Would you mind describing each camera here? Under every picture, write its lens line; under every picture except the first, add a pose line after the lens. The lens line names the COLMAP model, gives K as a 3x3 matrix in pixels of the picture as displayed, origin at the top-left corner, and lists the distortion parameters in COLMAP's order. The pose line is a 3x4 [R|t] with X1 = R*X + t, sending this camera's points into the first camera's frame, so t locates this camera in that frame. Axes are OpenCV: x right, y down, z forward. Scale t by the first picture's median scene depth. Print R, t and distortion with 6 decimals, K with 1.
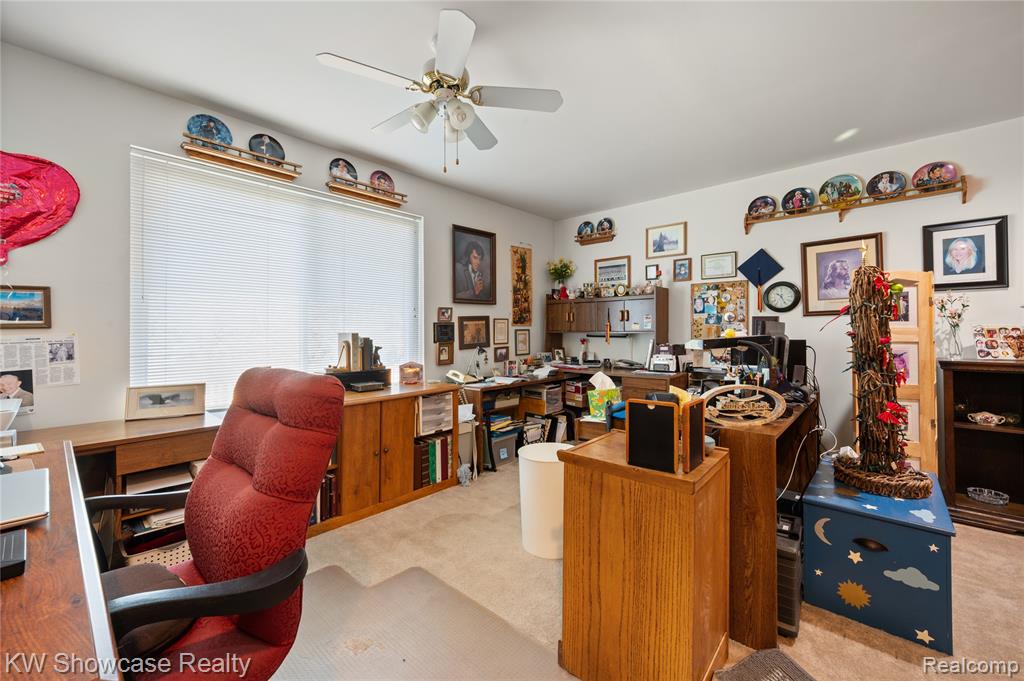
lens RADIAL K [[415.5, 0, 505.6], [0, 415.5, 323.3], [0, 0, 1]] dist [-0.001182, -0.000089]
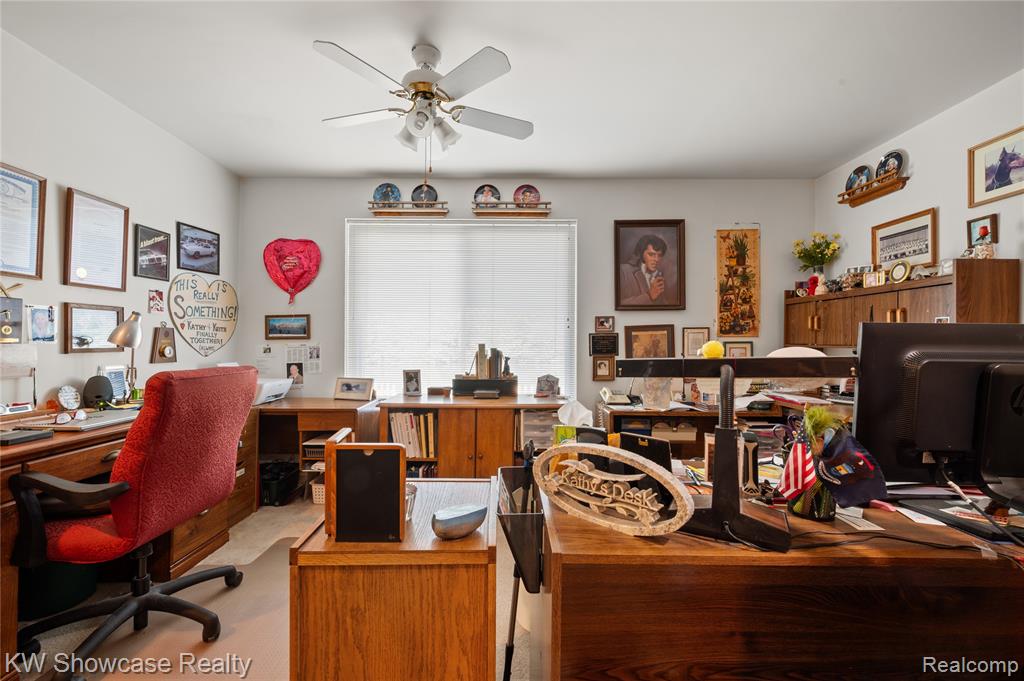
lens RADIAL K [[425.5, 0, 509.8], [0, 425.5, 336.0], [0, 0, 1]] dist [0.000982, 0.000068]
pose [[0.667414, -0.003501, -0.744679, 0.391803], [0.006359, 0.999979, 0.000998, 0.001713], [0.744660, -0.005402, 0.667422, 0.238993]]
